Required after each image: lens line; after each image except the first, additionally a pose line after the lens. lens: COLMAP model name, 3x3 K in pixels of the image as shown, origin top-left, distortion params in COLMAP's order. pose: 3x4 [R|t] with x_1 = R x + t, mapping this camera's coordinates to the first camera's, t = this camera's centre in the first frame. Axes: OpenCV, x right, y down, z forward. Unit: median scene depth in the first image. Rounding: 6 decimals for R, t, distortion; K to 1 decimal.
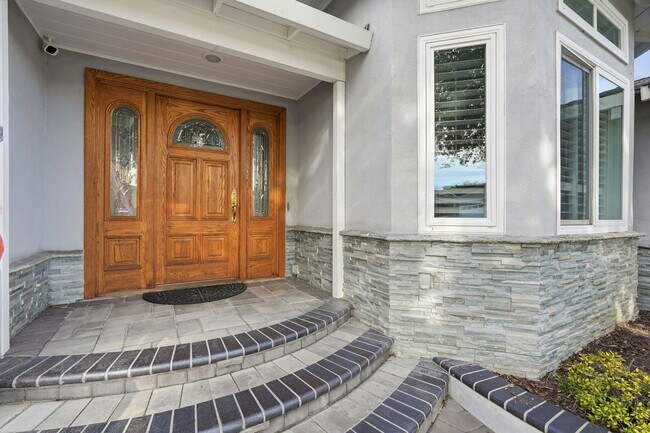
lens RADIAL K [[292.3, 0, 325.0], [0, 292.3, 216.5], [0, 0, 1]] dist [-0.000345, 0.000237]
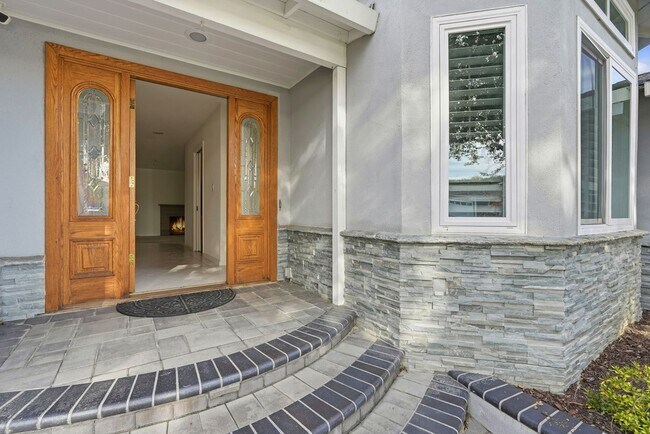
lens RADIAL K [[294.3, 0, 323.5], [0, 294.3, 214.8], [0, 0, 1]] dist [0.000460, 0.000582]
pose [[0.998403, -0.001863, 0.056463, -0.065530], [0.001659, 0.999992, 0.003652, -0.007210], [-0.056470, -0.003553, 0.998398, 0.104043]]
